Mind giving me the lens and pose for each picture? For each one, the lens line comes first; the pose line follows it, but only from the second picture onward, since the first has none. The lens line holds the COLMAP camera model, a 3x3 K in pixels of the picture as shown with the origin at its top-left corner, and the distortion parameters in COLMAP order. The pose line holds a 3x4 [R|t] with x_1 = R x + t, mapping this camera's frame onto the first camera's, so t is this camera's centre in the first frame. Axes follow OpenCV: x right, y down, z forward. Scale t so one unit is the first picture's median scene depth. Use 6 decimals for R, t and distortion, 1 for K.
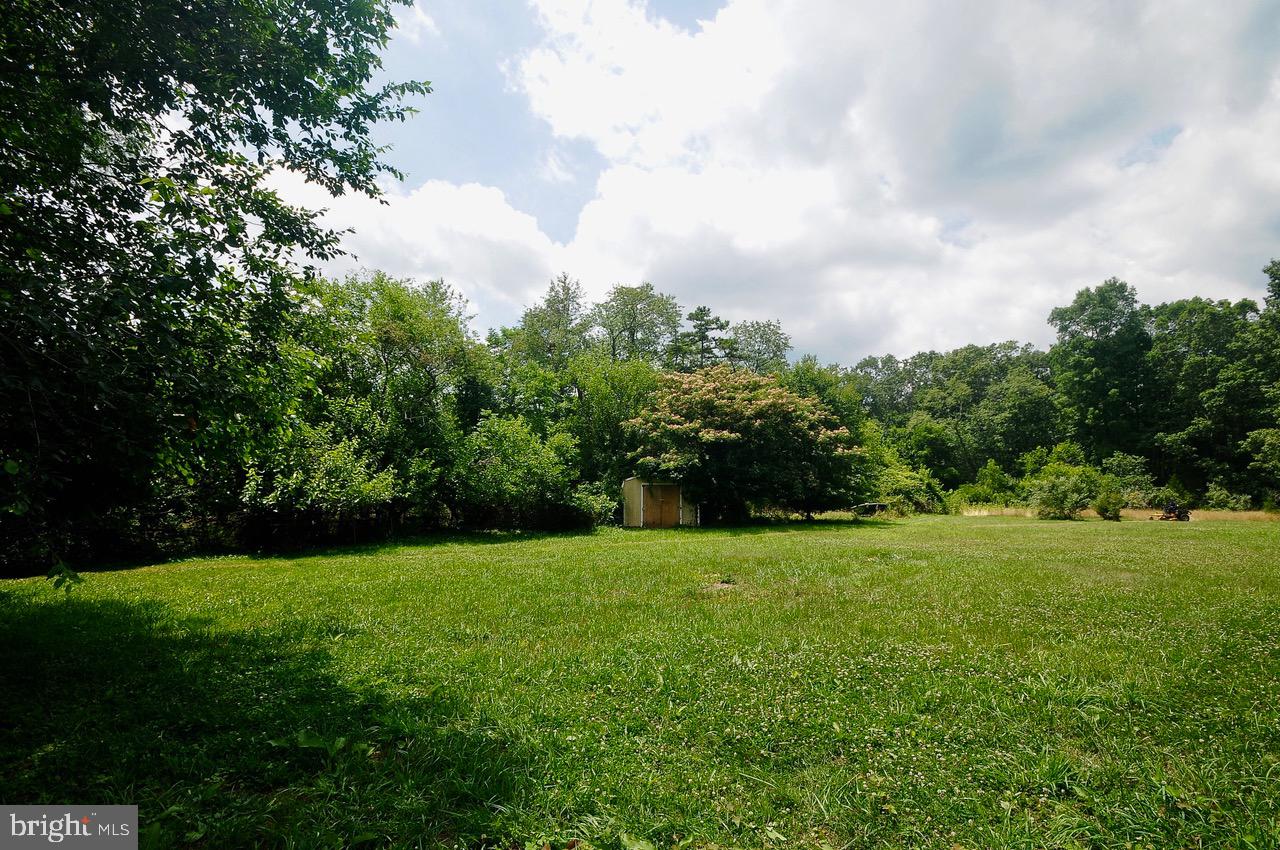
lens RADIAL K [[569.1, 0, 649.7], [0, 569.1, 437.9], [0, 0, 1]] dist [-0.001927, -0.000585]
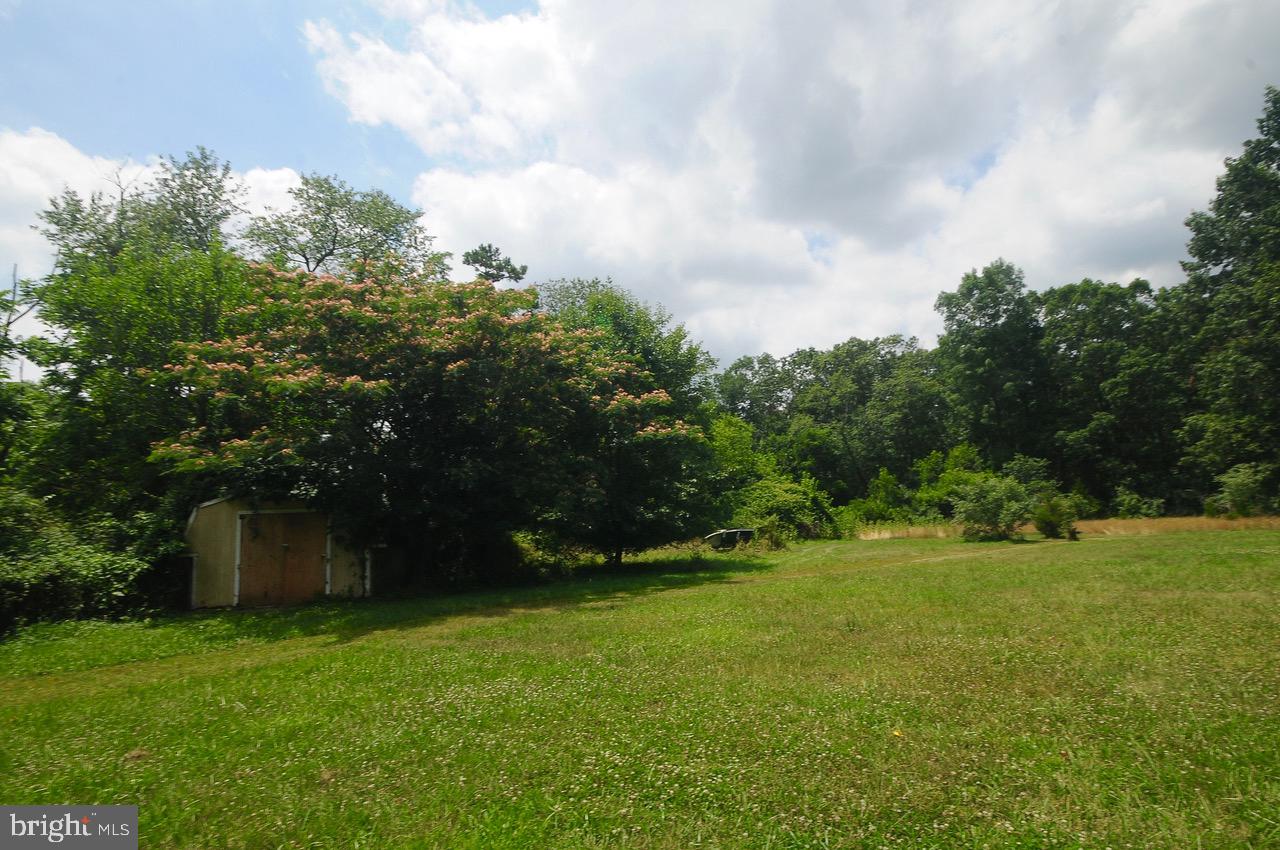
lens RADIAL K [[569.1, 0, 649.7], [0, 569.1, 437.9], [0, 0, 1]] dist [-0.001927, -0.000585]
pose [[0.983918, -0.017308, 0.177778, 0.120574], [0.026432, 0.998445, -0.049082, 0.026559], [-0.176652, 0.052992, 0.982846, 0.247074]]
